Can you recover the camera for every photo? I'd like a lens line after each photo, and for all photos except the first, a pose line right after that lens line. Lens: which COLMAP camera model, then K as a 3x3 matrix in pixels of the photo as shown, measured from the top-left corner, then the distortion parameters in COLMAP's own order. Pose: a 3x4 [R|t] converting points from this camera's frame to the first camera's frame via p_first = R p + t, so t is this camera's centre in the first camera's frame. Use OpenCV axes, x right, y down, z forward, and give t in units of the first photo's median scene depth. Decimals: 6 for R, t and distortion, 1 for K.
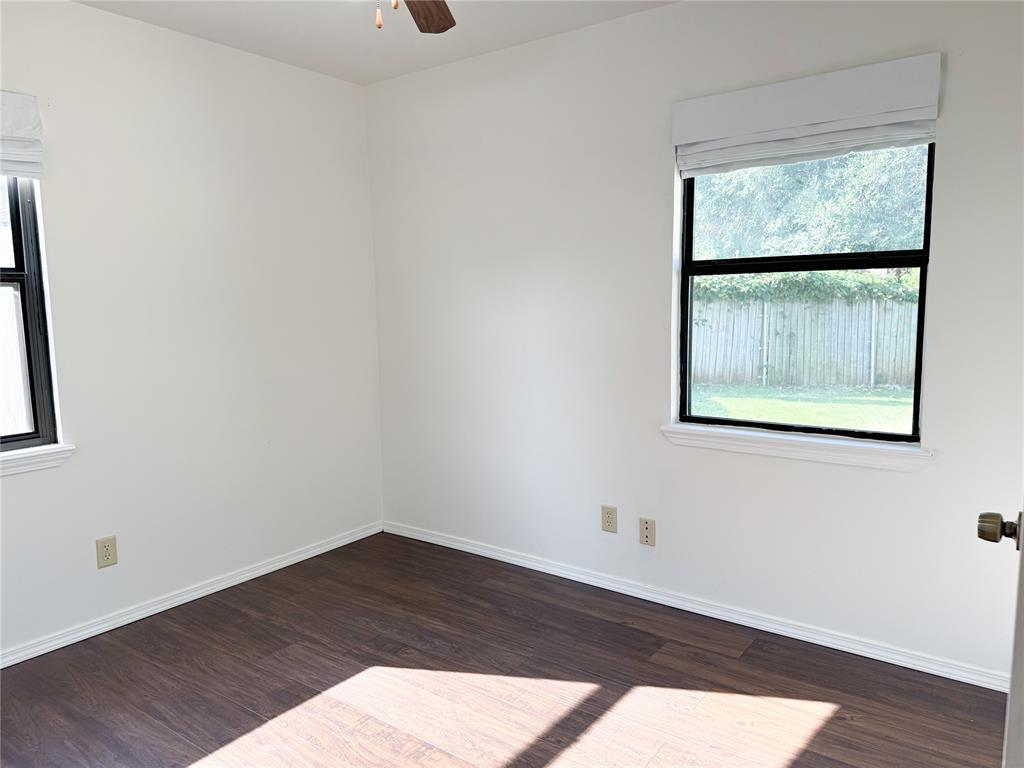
lens RADIAL K [[715.8, 0, 507.5], [0, 715.8, 376.9], [0, 0, 1]] dist [0.090981, -0.102089]
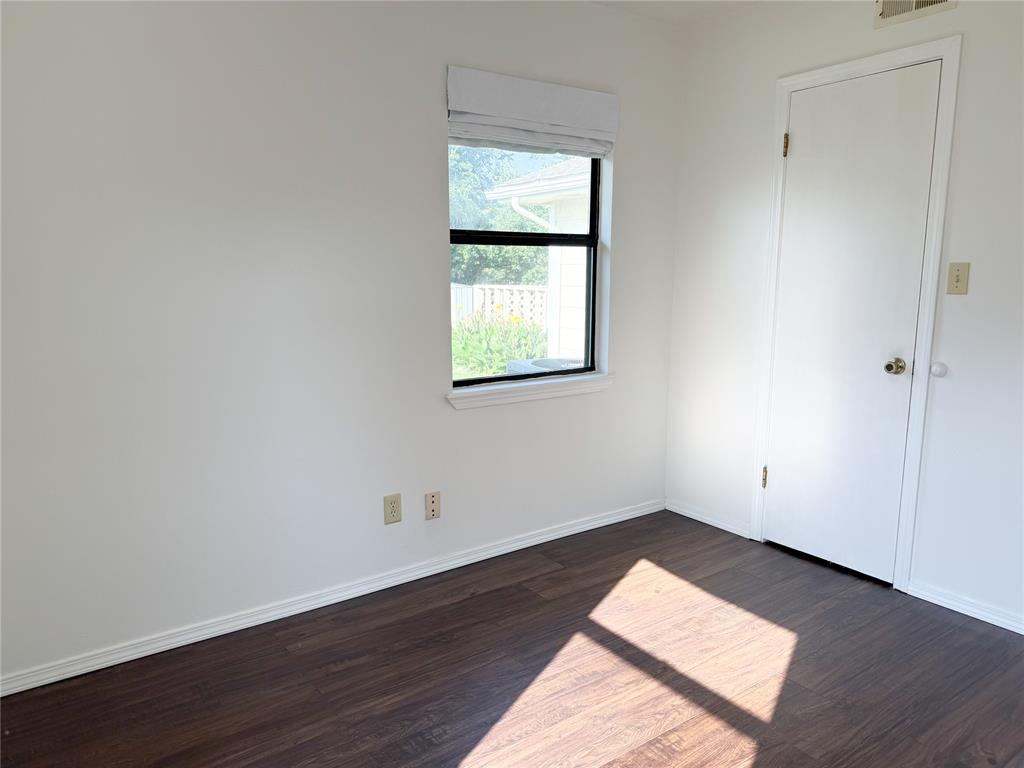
lens RADIAL K [[715.8, 0, 509.3], [0, 715.8, 383.5], [0, 0, 1]] dist [0.090981, -0.102089]
pose [[0.309970, -0.135548, 0.941034, -0.733345], [0.102117, 0.988806, 0.108793, -0.048939], [-0.945246, 0.062373, 0.320342, 0.635737]]
